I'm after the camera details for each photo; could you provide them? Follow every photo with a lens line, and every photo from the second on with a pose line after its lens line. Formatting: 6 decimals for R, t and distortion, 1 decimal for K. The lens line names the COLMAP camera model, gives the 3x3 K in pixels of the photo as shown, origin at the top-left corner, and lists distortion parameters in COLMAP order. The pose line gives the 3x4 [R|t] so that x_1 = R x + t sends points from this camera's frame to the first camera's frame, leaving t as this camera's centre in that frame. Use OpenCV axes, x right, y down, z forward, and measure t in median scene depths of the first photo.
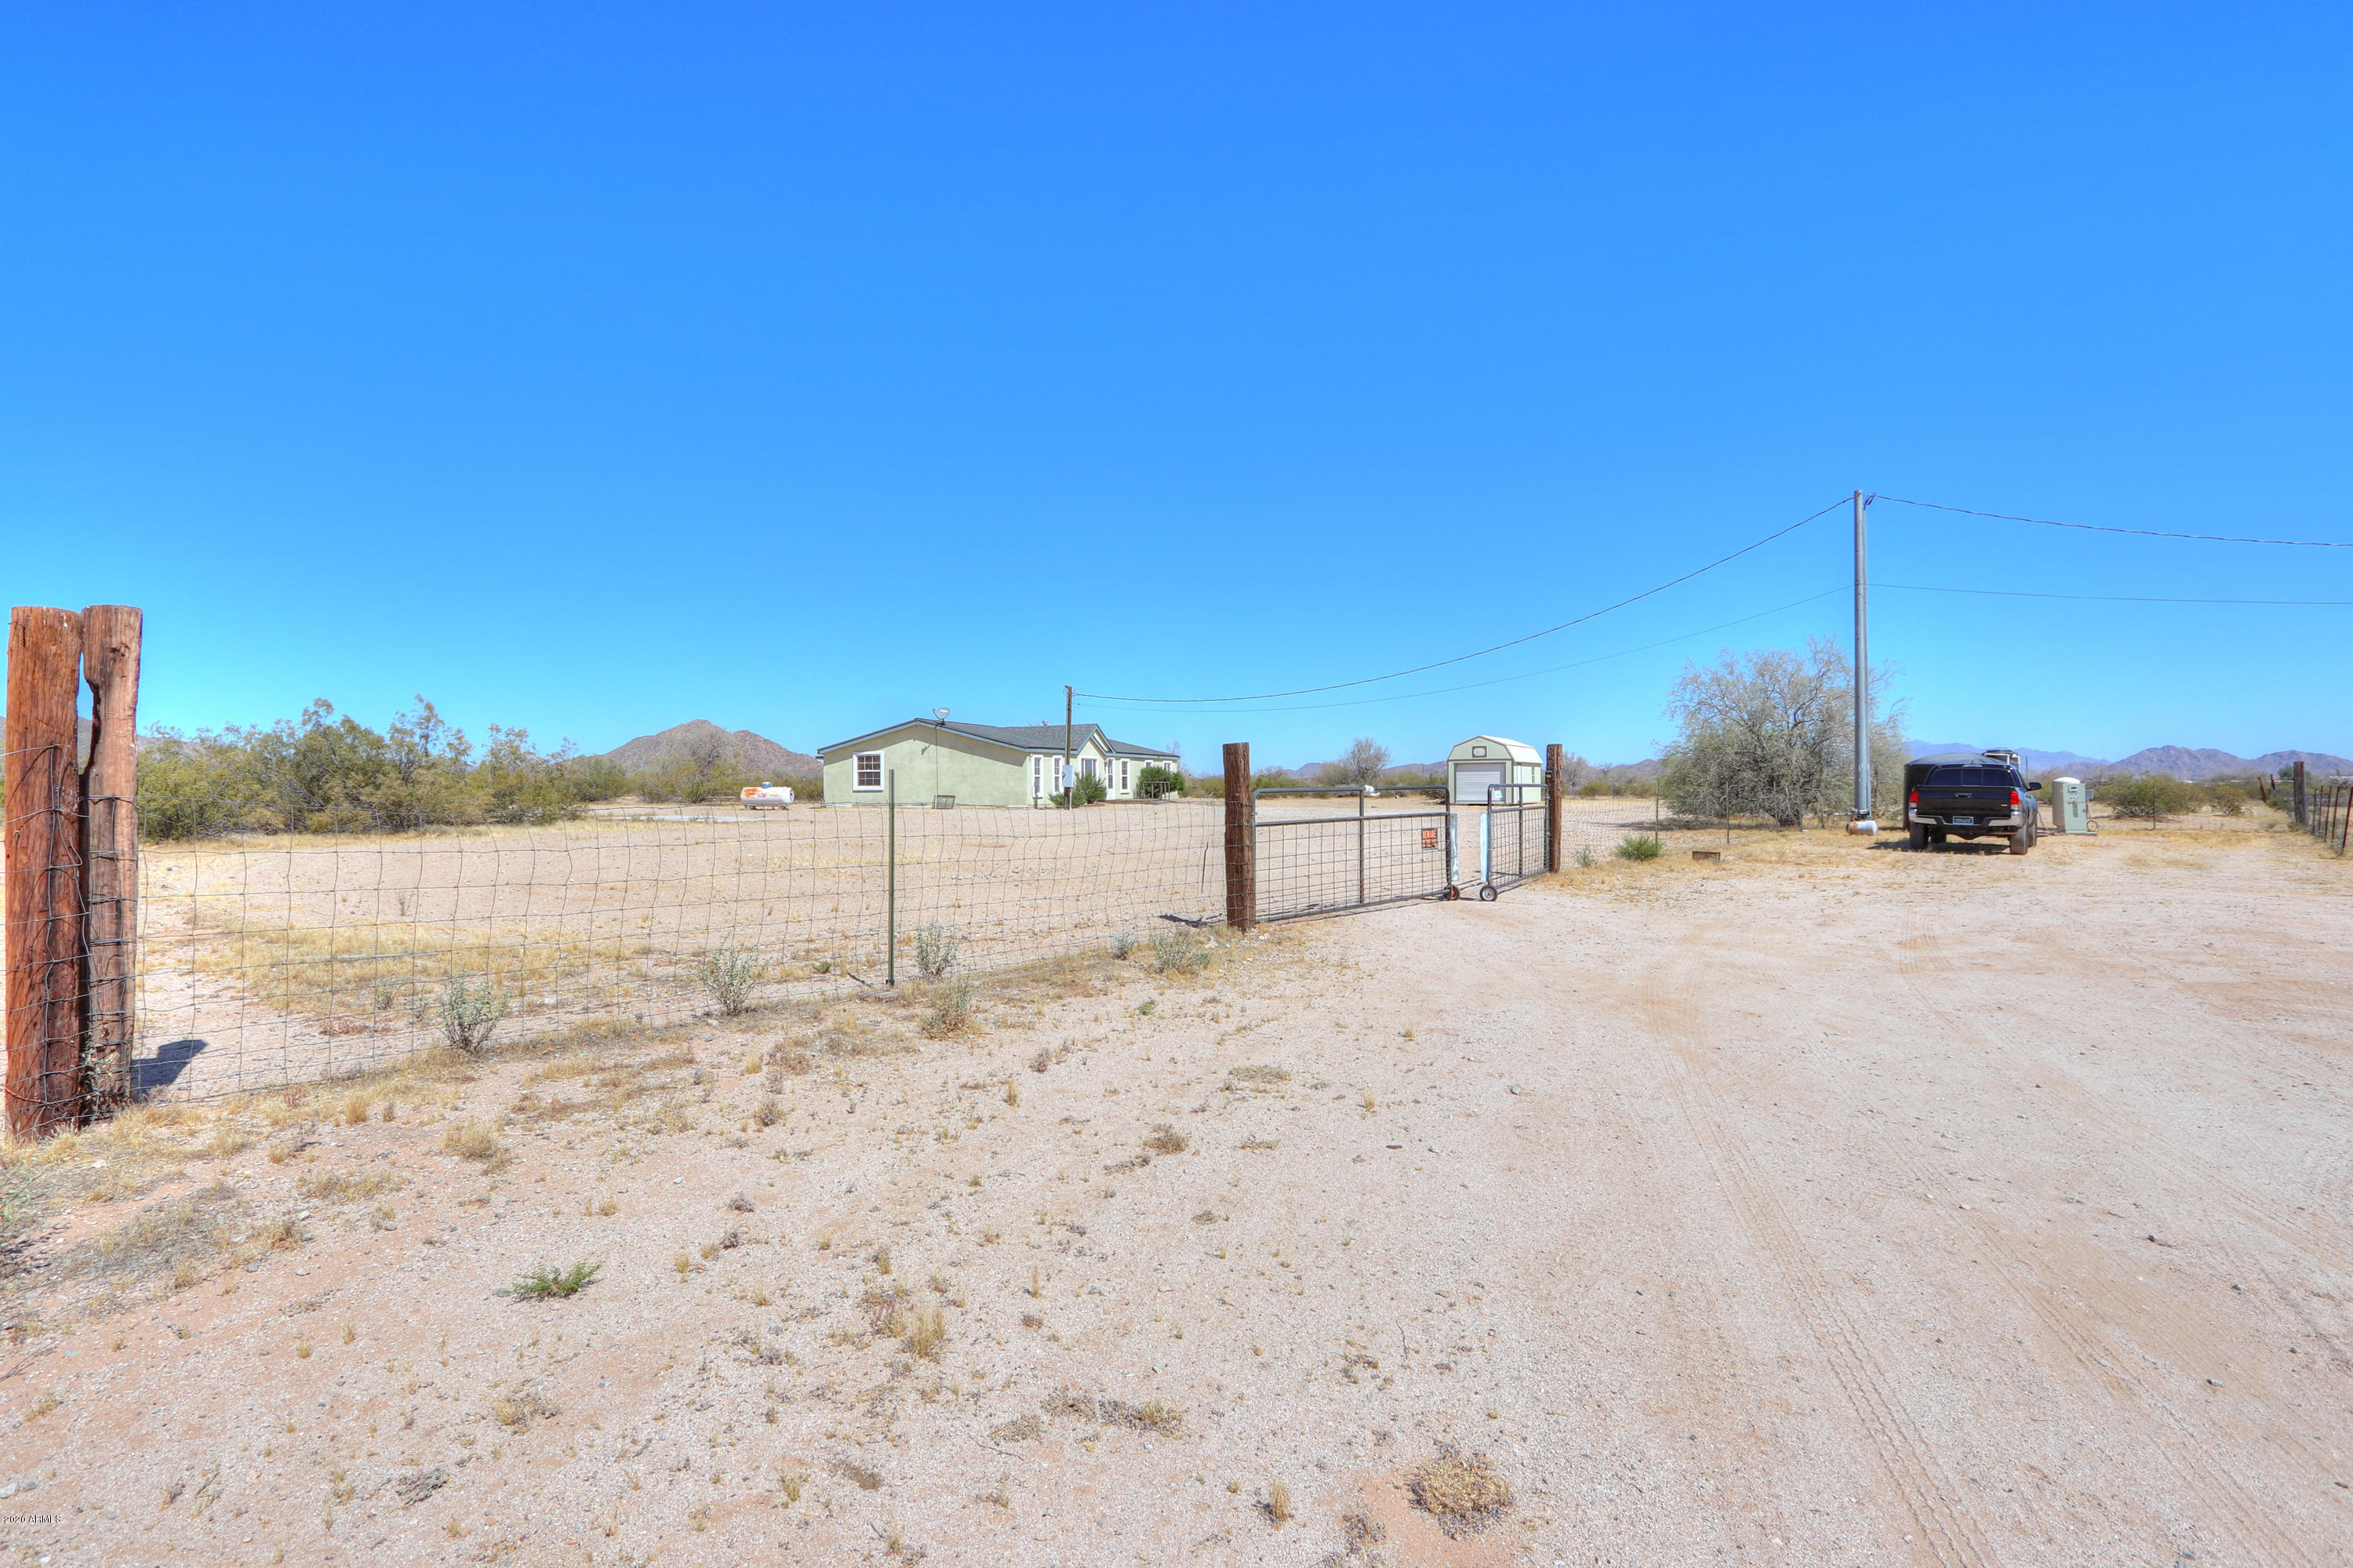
lens RADIAL K [[1138.7, 0, 1176.2], [0, 1138.7, 782.3], [0, 0, 1]] dist [-0.019652, 0.000974]
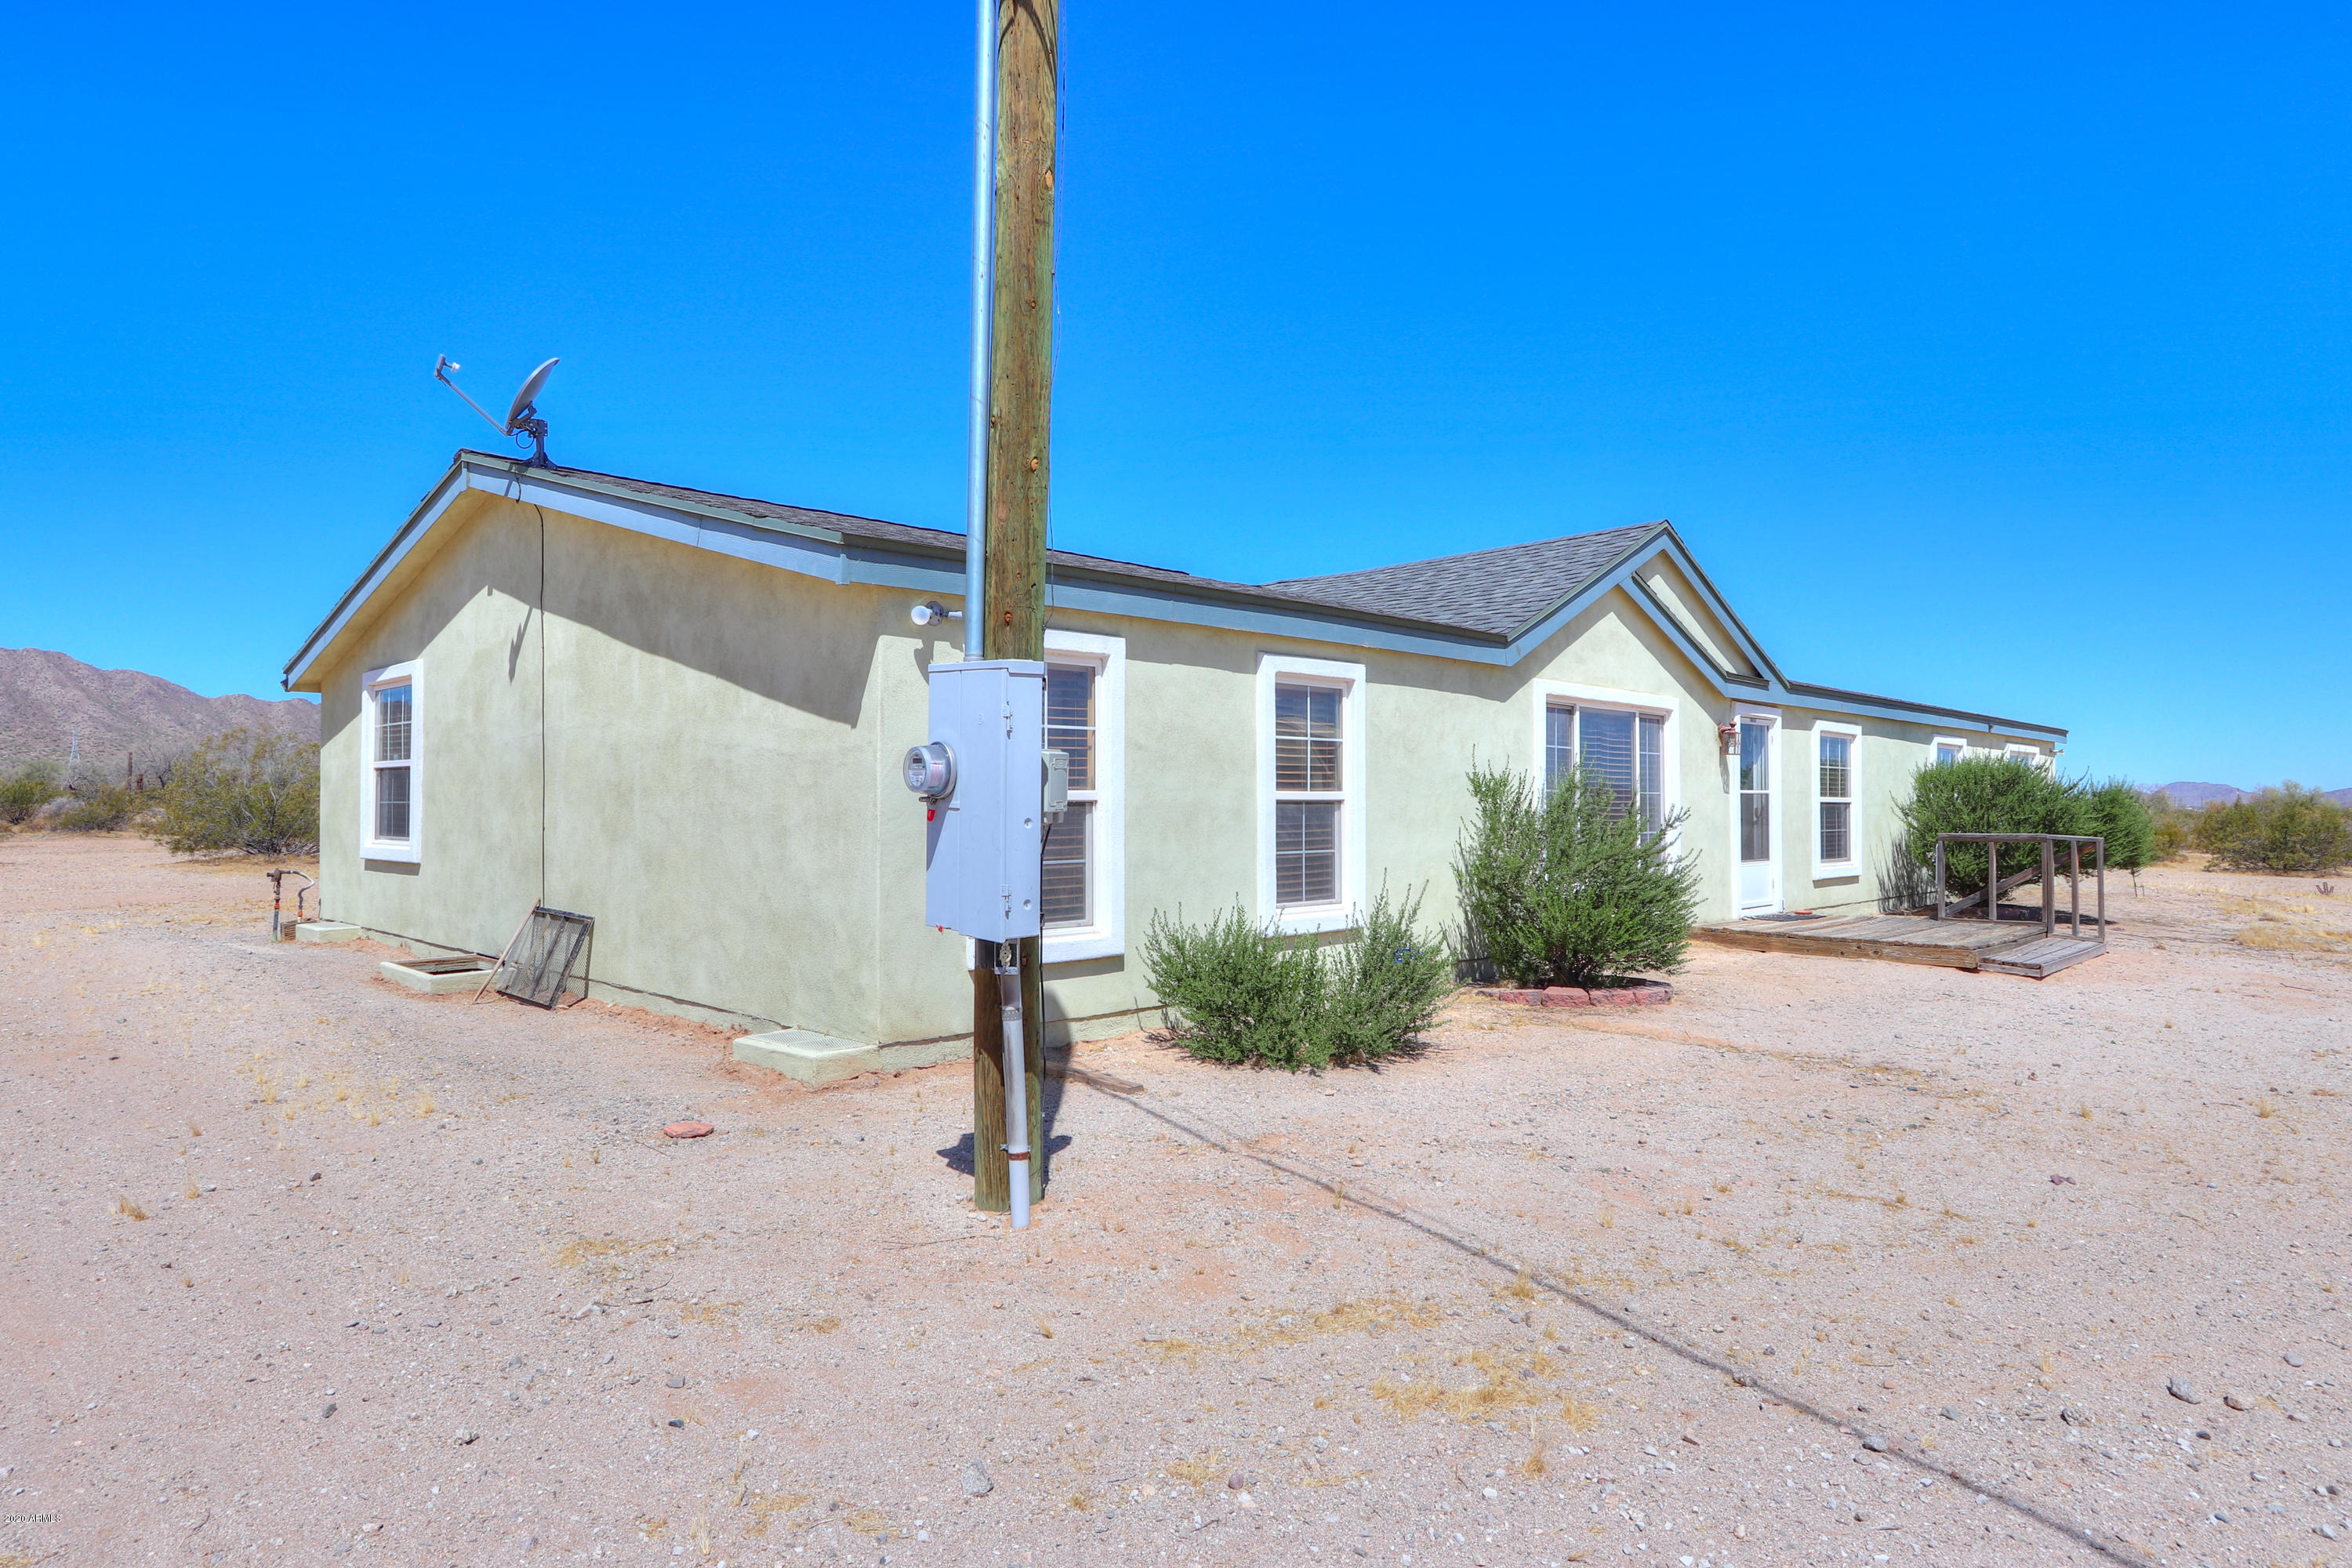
lens RADIAL K [[1382.0, 0, 1144.1], [0, 1382.0, 789.1], [0, 0, 1]] dist [-0.008052, -0.003753]
pose [[0.868170, 0.005813, -0.496234, -0.034979], [-0.011074, 0.999909, -0.007661, -0.005326], [0.496144, 0.012146, 0.868155, 0.851948]]
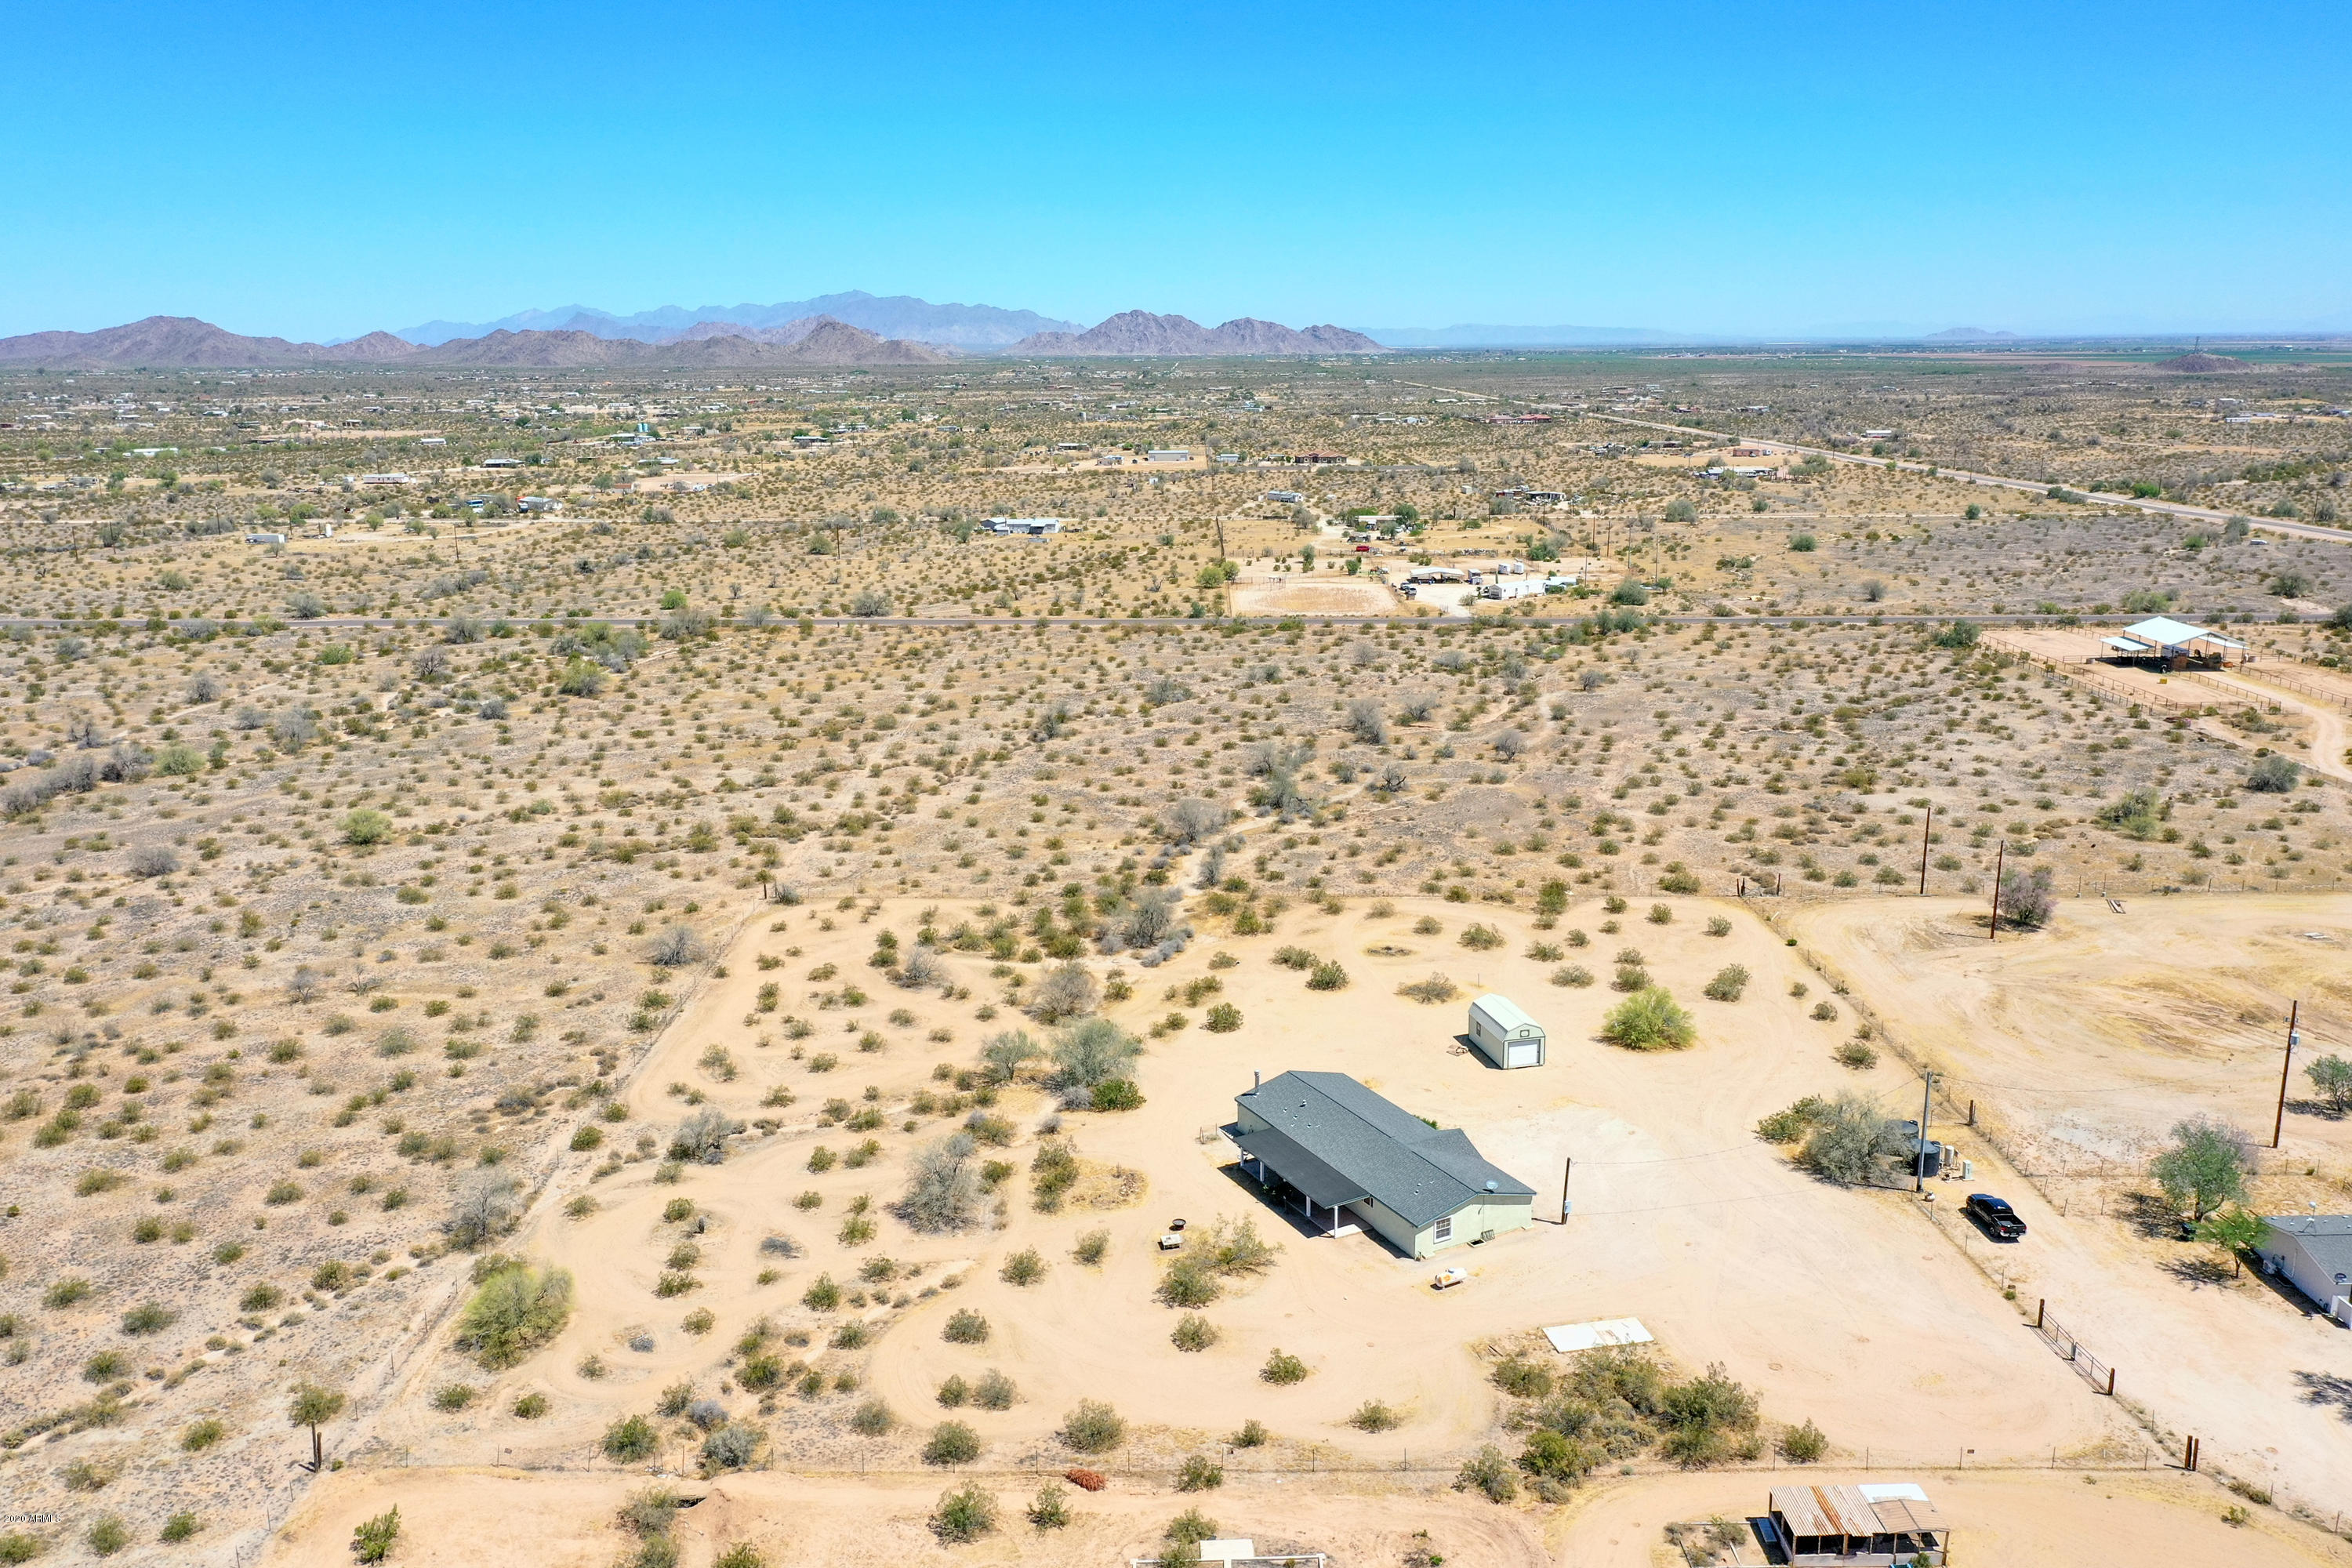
lens RADIAL K [[1868.6, 0, 1255.6], [0, 1868.6, 803.0], [0, 0, 1]] dist [-0.002959, 0.016601]
pose [[0.699642, -0.165455, 0.695073, -2.097814], [-0.008083, 0.970923, 0.239255, -1.164785], [-0.714448, -0.173011, 0.677961, -0.426302]]
